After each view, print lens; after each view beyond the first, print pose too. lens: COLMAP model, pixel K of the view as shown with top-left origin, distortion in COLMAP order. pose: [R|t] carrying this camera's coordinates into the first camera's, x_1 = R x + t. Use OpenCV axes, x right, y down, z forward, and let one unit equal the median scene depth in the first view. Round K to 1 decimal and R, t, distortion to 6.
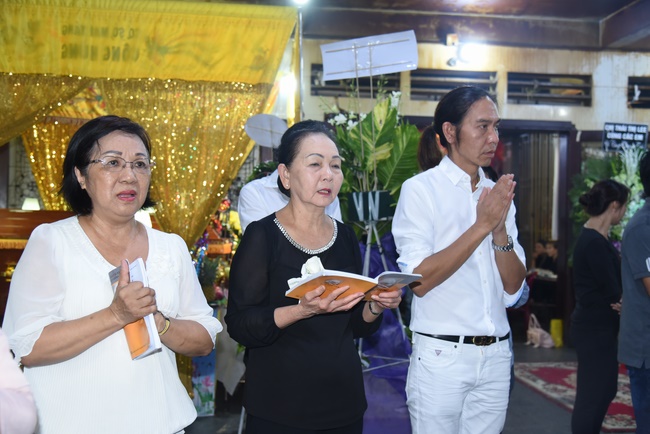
lens RADIAL K [[802.7, 0, 325.0], [0, 802.7, 217.0], [0, 0, 1]] dist [-0.035348, -0.001375]
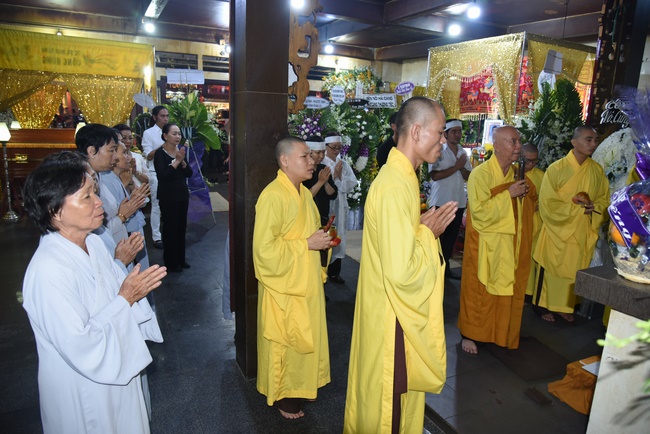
lens RADIAL K [[437.3, 0, 325.0], [0, 437.3, 217.0], [0, 0, 1]] dist [-0.052868, 0.016652]
pose [[0.933614, -0.059563, 0.353296, -0.039144], [-0.023052, 0.974055, 0.225135, -0.065694], [-0.357539, -0.218333, 0.908018, -0.461070]]
